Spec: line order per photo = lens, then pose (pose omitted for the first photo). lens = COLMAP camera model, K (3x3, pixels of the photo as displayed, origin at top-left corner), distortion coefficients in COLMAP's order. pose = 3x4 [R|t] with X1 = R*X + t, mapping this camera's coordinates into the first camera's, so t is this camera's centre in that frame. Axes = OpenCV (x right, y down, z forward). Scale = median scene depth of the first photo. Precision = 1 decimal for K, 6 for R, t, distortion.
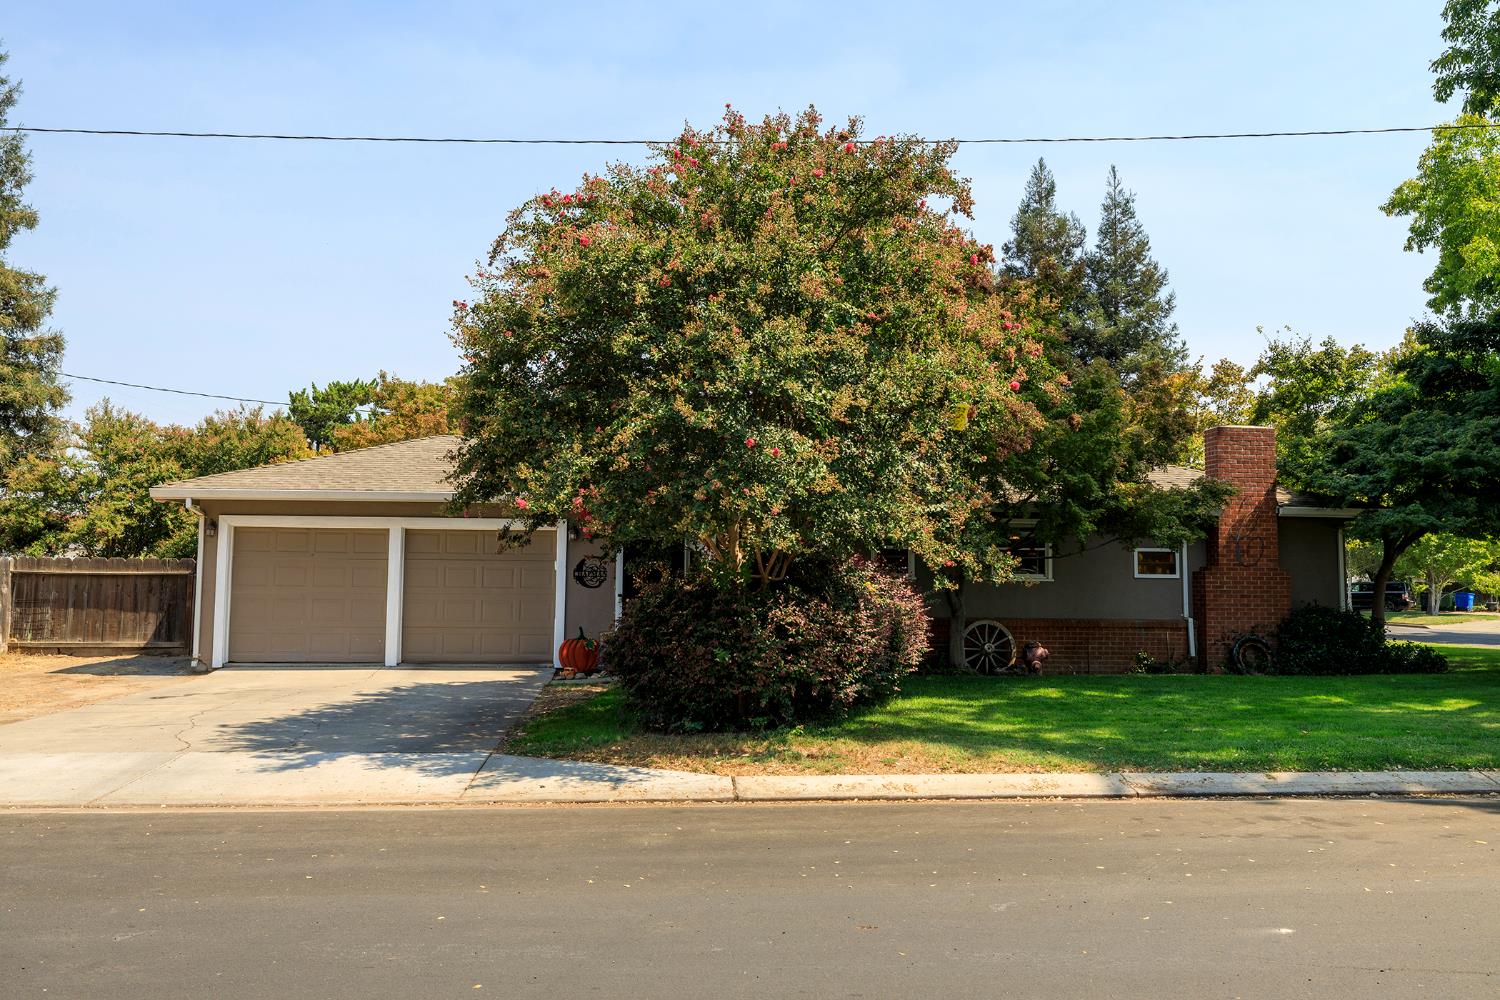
lens RADIAL K [[1129.3, 0, 750.0], [0, 1129.3, 505.4], [0, 0, 1]] dist [-0.004432, 0.005321]
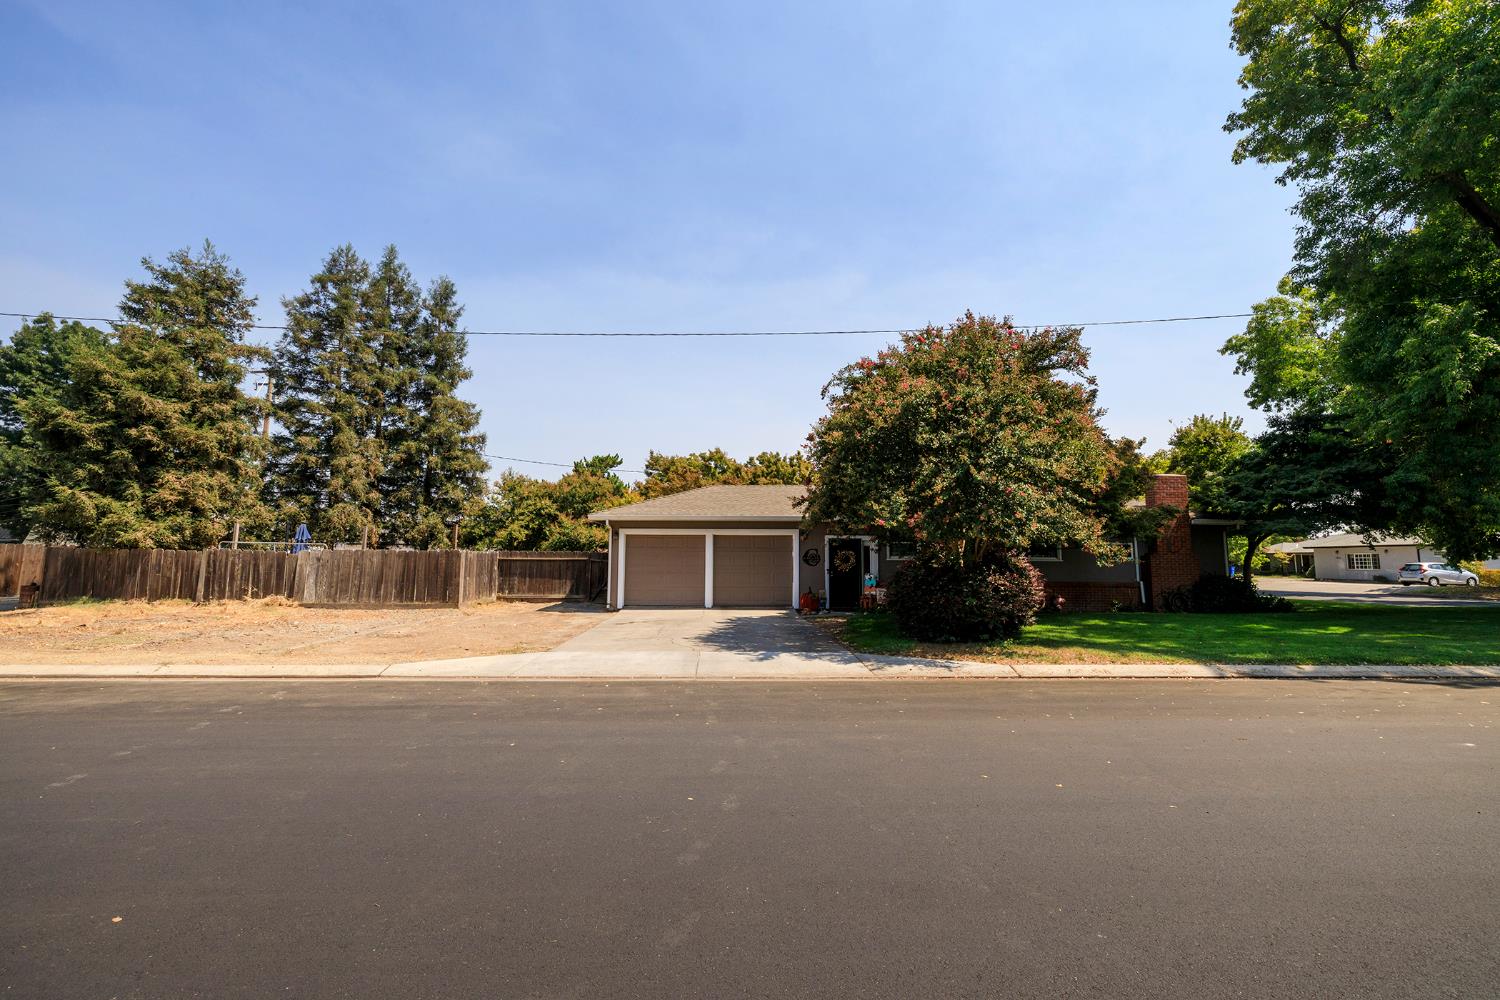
lens RADIAL K [[624.8, 0, 740.8], [0, 624.8, 497.9], [0, 0, 1]] dist [0.003636, -0.000696]
pose [[0.997723, -0.011246, -0.066504, -0.187793], [0.008929, 0.999346, -0.035039, -0.004274], [0.066855, 0.034366, 0.997171, -0.044075]]
